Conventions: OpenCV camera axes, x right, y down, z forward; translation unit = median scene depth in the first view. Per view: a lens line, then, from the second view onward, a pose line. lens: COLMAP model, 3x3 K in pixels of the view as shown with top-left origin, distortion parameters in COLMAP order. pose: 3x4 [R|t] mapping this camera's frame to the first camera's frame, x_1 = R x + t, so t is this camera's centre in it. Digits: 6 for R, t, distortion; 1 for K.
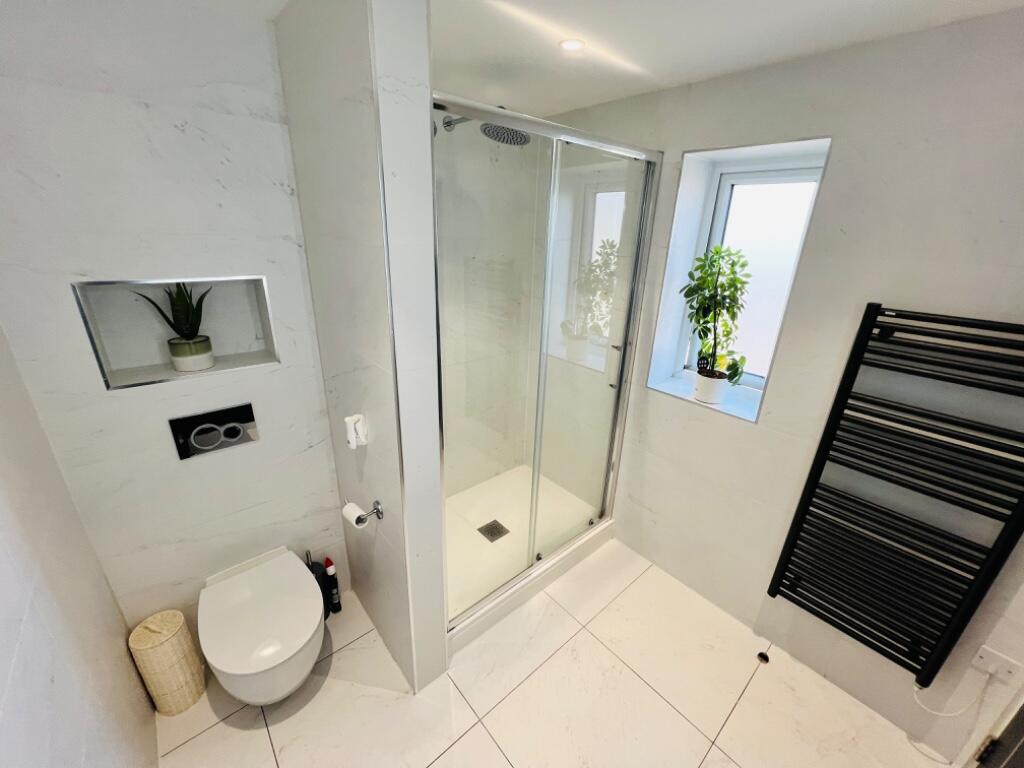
lens RADIAL K [[409.4, 0, 512.7], [0, 409.4, 384.0], [0, 0, 1]] dist [-0.000429, 0.000262]
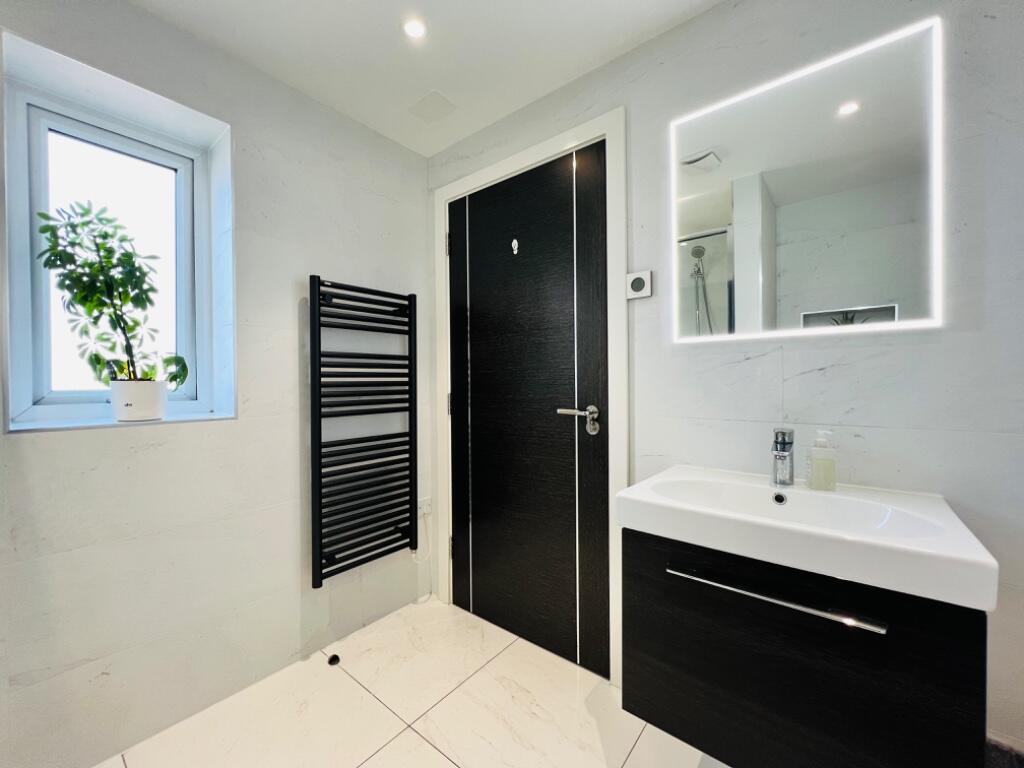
lens RADIAL K [[409.4, 0, 513.9], [0, 409.4, 383.2], [0, 0, 1]] dist [-0.000429, 0.000262]
pose [[-0.181821, -0.038149, 0.982591, -0.380463], [0.349142, 0.931635, 0.100777, 0.157683], [-0.919261, 0.361387, -0.156071, 0.622028]]
